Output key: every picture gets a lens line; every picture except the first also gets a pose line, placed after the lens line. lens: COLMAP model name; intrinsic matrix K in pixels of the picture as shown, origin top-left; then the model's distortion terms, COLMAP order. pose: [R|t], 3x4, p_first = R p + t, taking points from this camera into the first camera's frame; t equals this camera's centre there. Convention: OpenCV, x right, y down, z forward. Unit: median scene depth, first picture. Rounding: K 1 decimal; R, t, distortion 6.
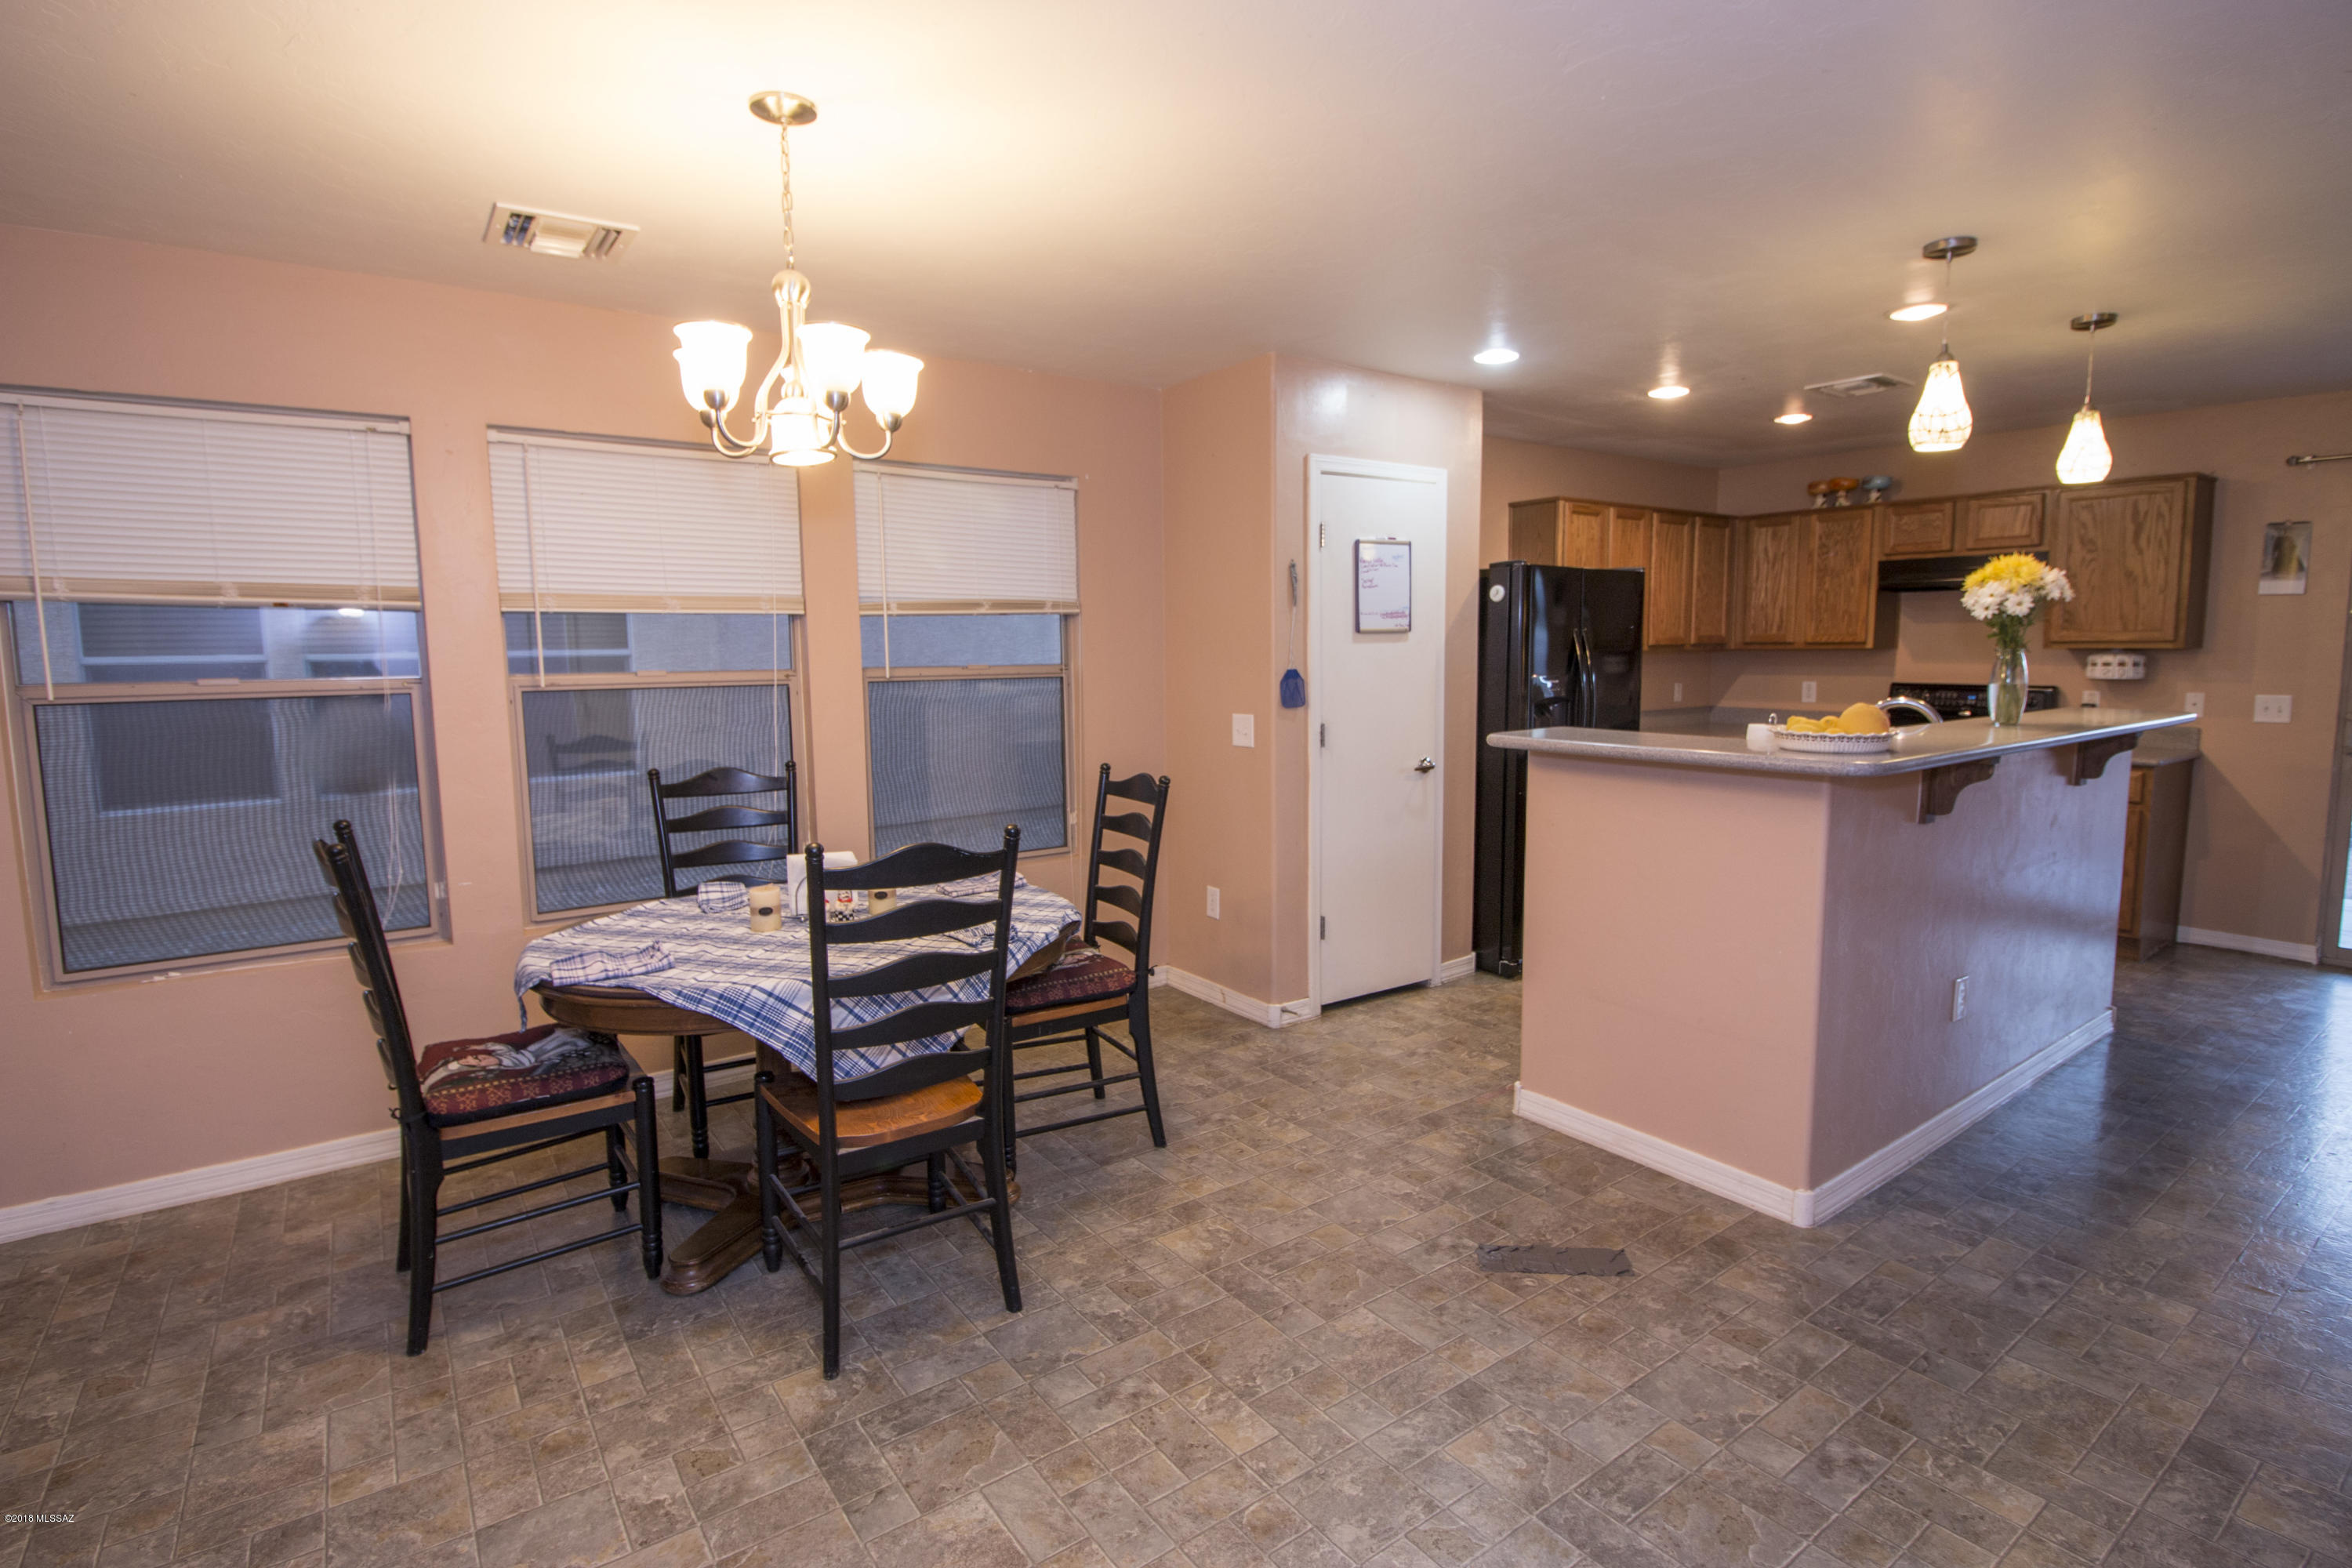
lens RADIAL K [[1128.4, 0, 1184.1], [0, 1128.4, 765.2], [0, 0, 1]] dist [-0.002764, -0.008256]
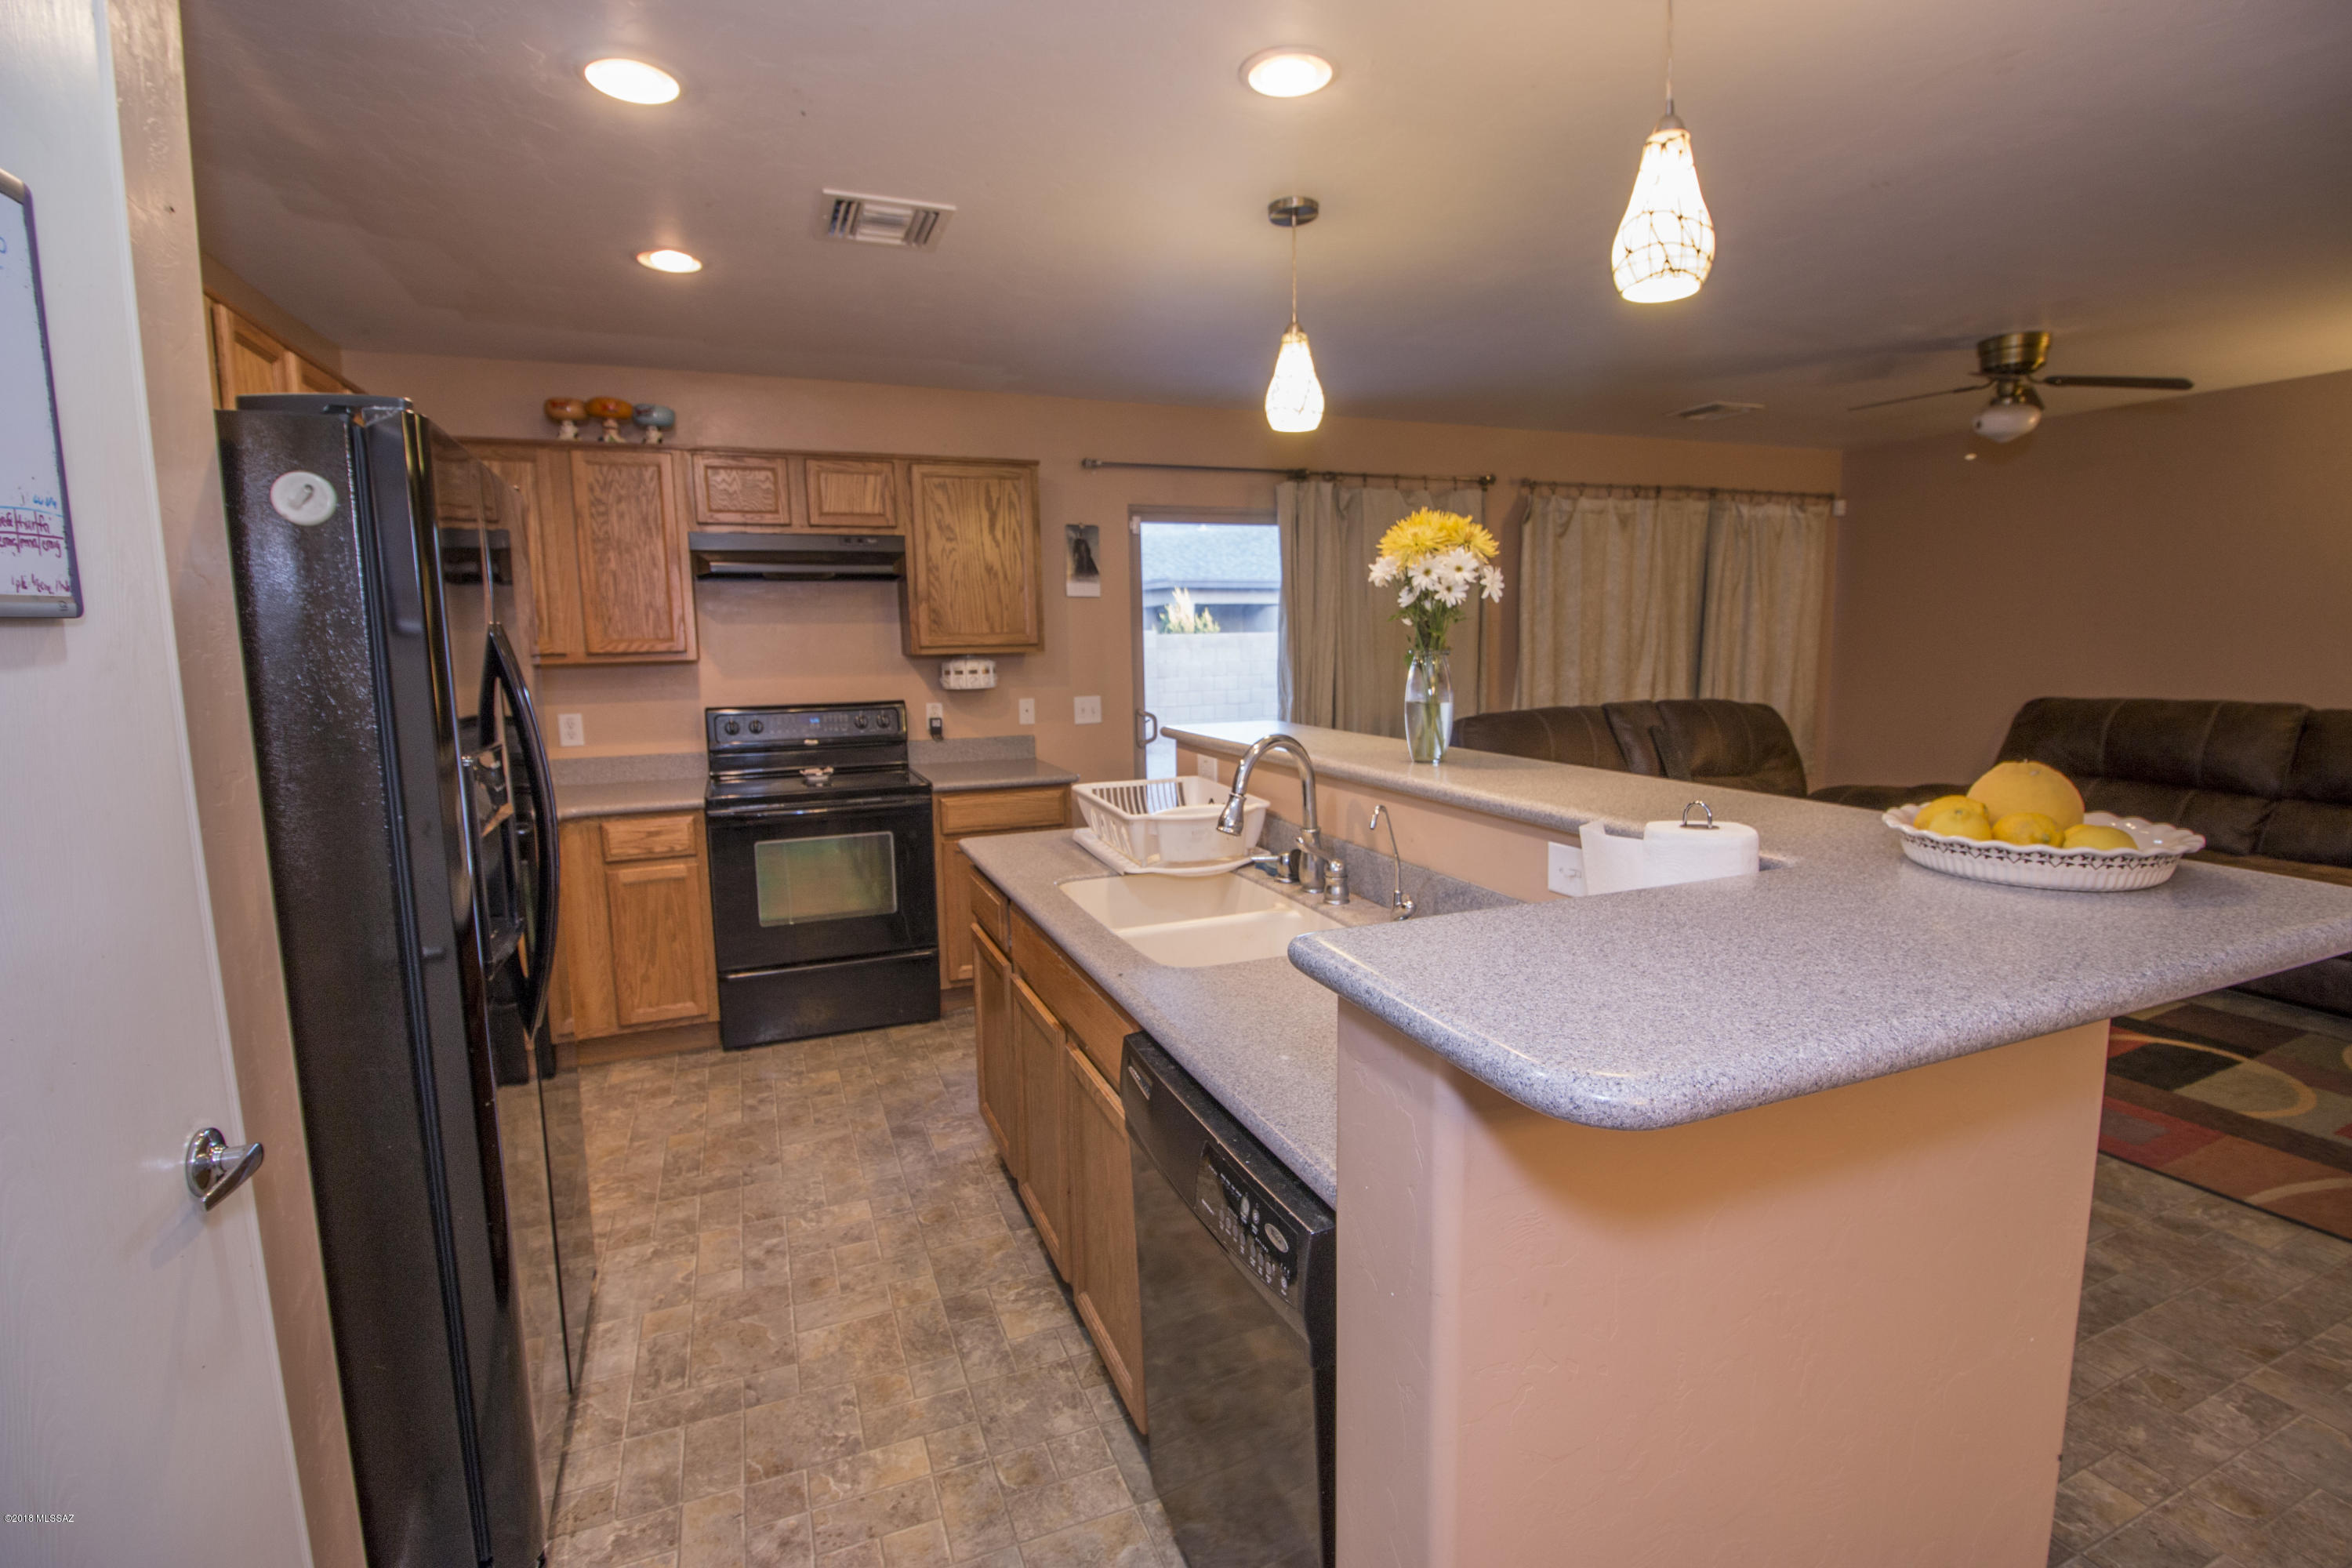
lens RADIAL K [[1078.8, 0, 1195.6], [0, 1078.8, 773.6], [0, 0, 1]] dist [-0.006747, -0.009061]
pose [[0.226825, -0.119325, 0.966598, 0.058895], [0.118968, 0.988429, 0.094103, -0.097154], [-0.966642, 0.093649, 0.238396, 0.884838]]
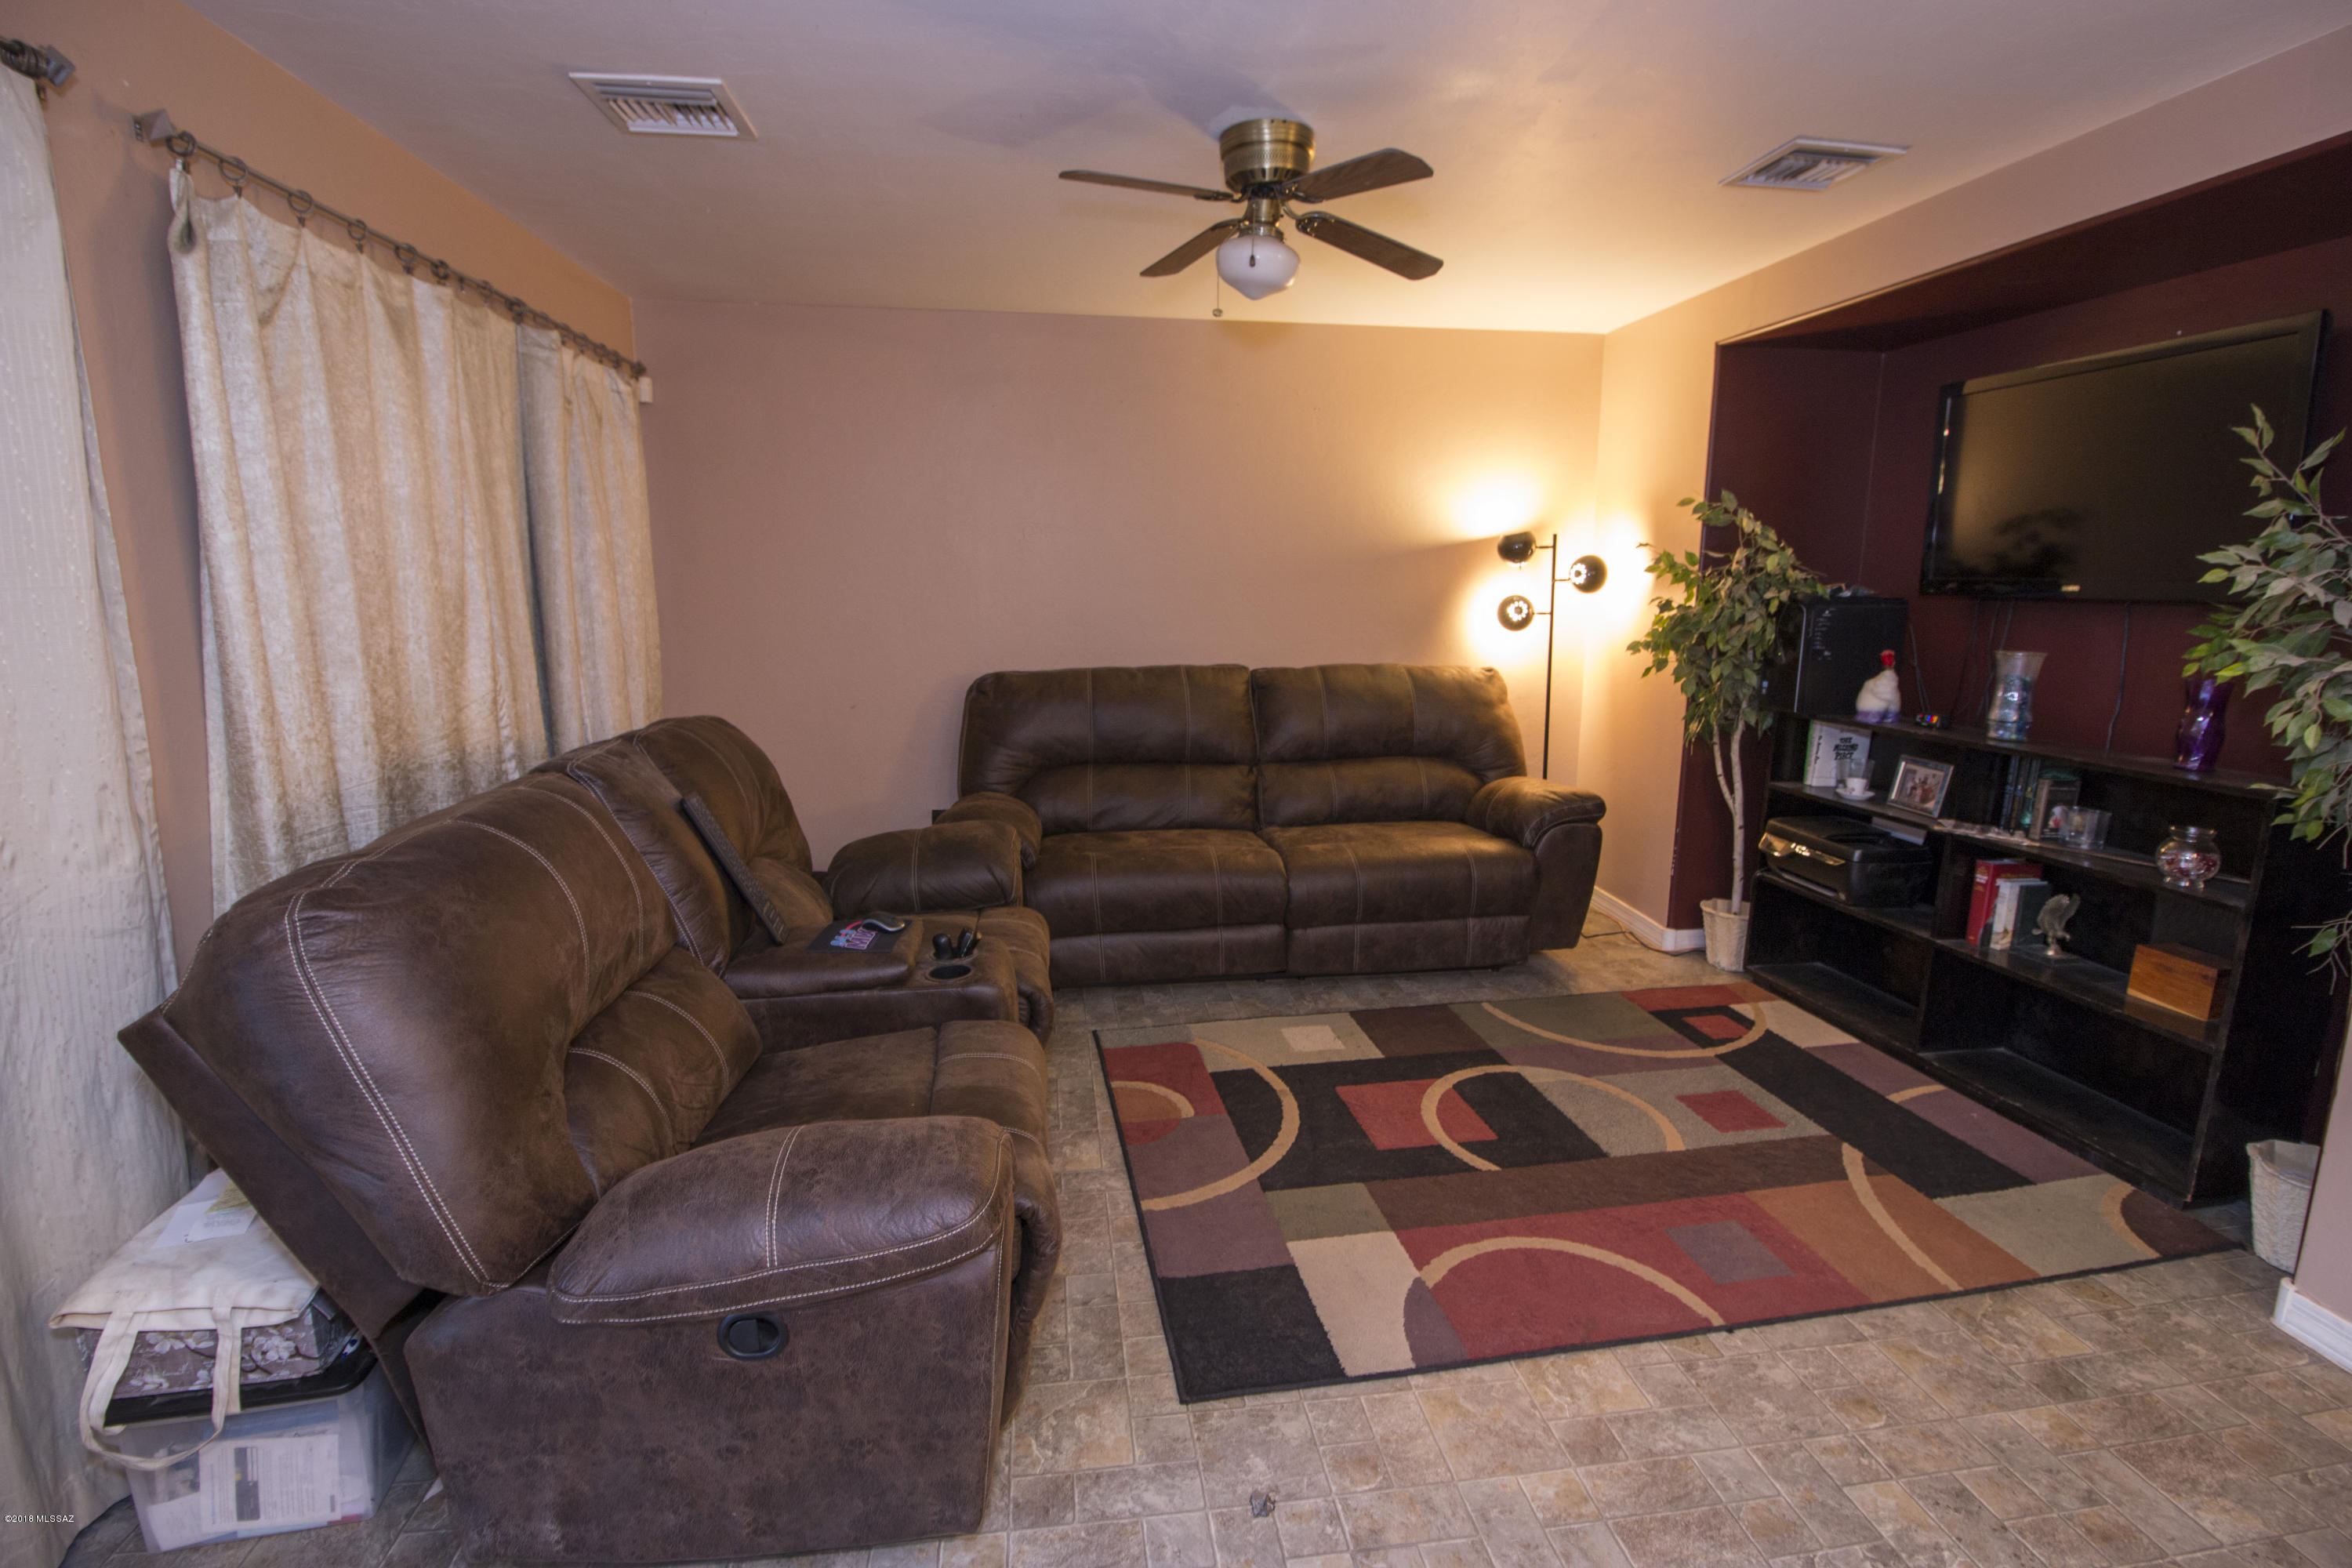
lens RADIAL K [[1078.8, 0, 1197.5], [0, 1078.8, 785.5], [0, 0, 1]] dist [-0.006747, -0.009061]
pose [[-0.886700, -0.079764, 0.455412, 0.995763], [0.056370, 0.959006, 0.277721, -0.121311], [-0.458896, 0.271927, -0.845855, 1.021176]]
